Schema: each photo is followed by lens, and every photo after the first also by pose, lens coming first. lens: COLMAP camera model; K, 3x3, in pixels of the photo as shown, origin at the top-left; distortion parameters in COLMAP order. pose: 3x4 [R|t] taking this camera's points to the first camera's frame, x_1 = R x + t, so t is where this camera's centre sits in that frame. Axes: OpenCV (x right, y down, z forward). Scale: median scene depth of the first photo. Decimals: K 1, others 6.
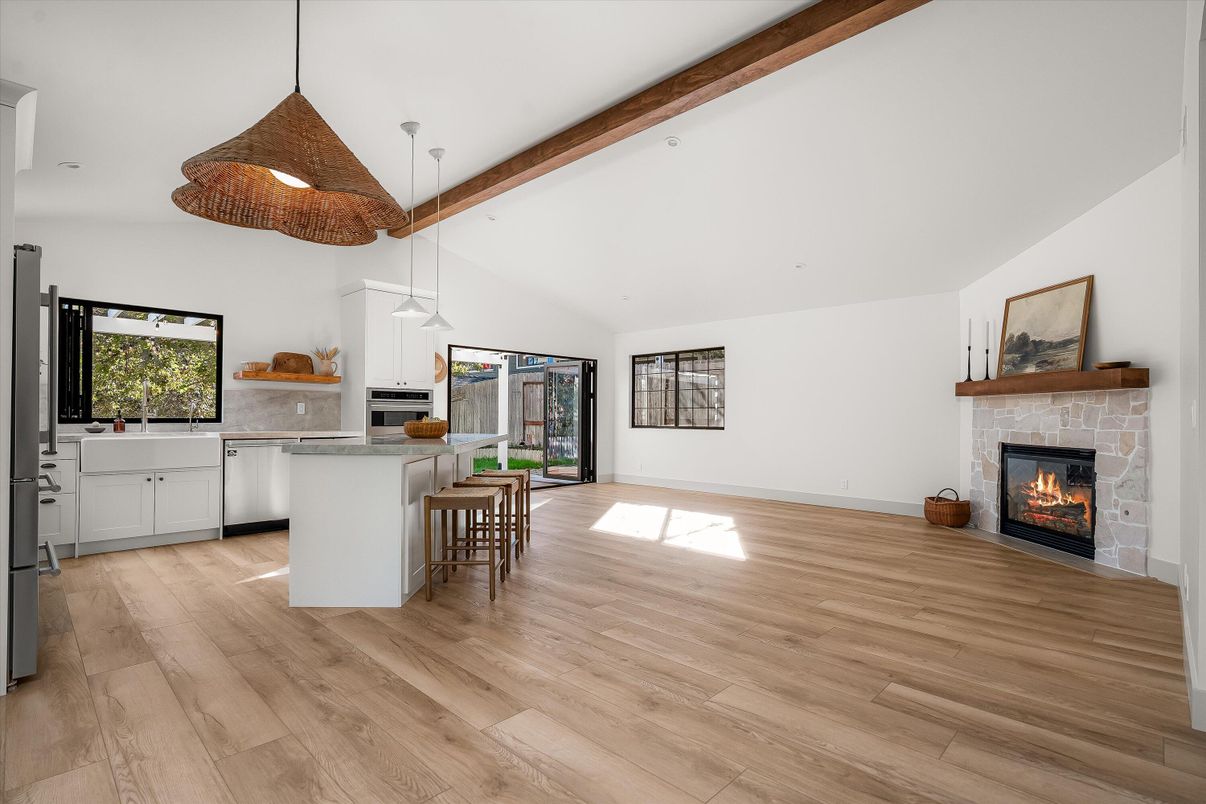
lens RADIAL K [[560.7, 0, 591.0], [0, 560.7, 414.9], [0, 0, 1]] dist [-0.009835, 0.002694]
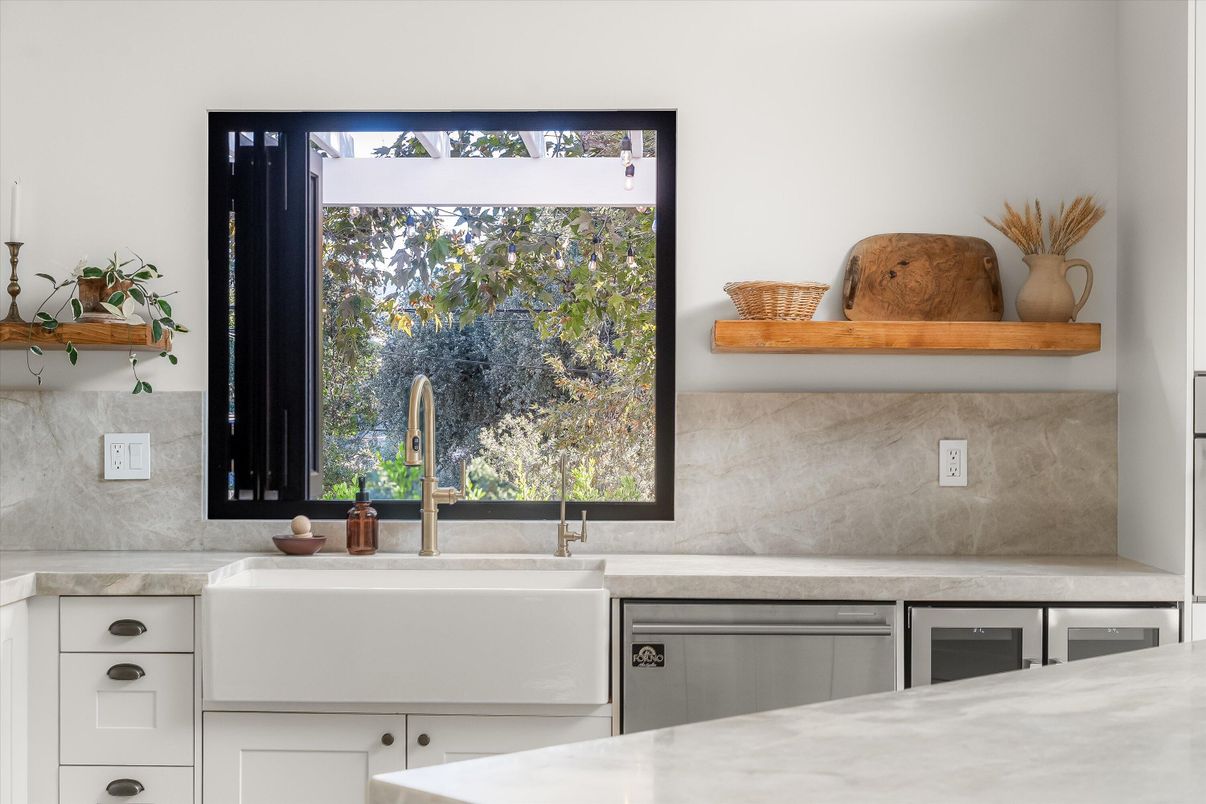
lens RADIAL K [[1891.7, 0, 603.7], [0, 1891.7, 412.8], [0, 0, 1]] dist [0.002392, 0.000000]
pose [[0.690491, -0.000042, -0.723341, -0.039430], [0.003126, 0.999991, 0.002926, -0.039726], [0.723334, -0.004282, 0.690485, 0.371626]]
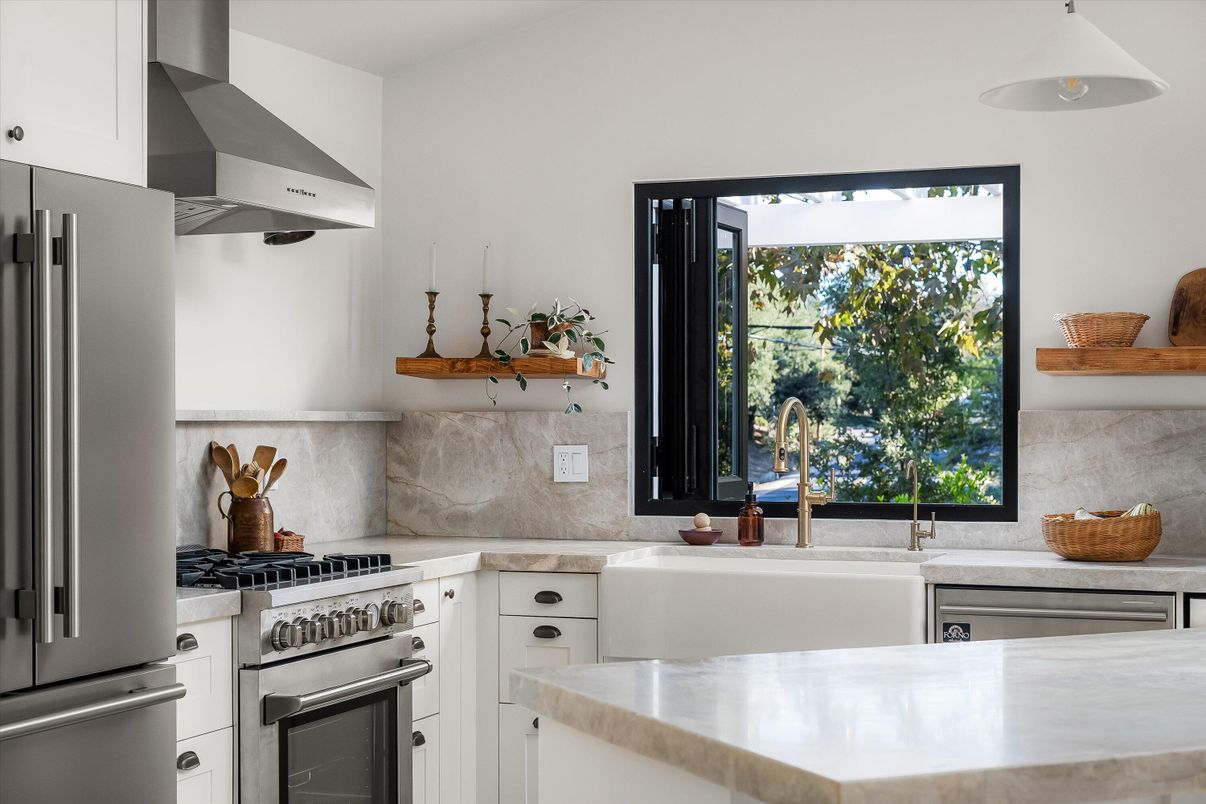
lens RADIAL K [[1891.7, 0, 599.9], [0, 1891.7, 397.8], [0, 0, 1]] dist [0.002392, 0.000000]
pose [[0.412395, -0.015773, -0.910869, 0.184534], [0.004794, 0.999874, -0.015143, -0.038979], [0.910993, 0.001878, 0.412419, 0.382914]]
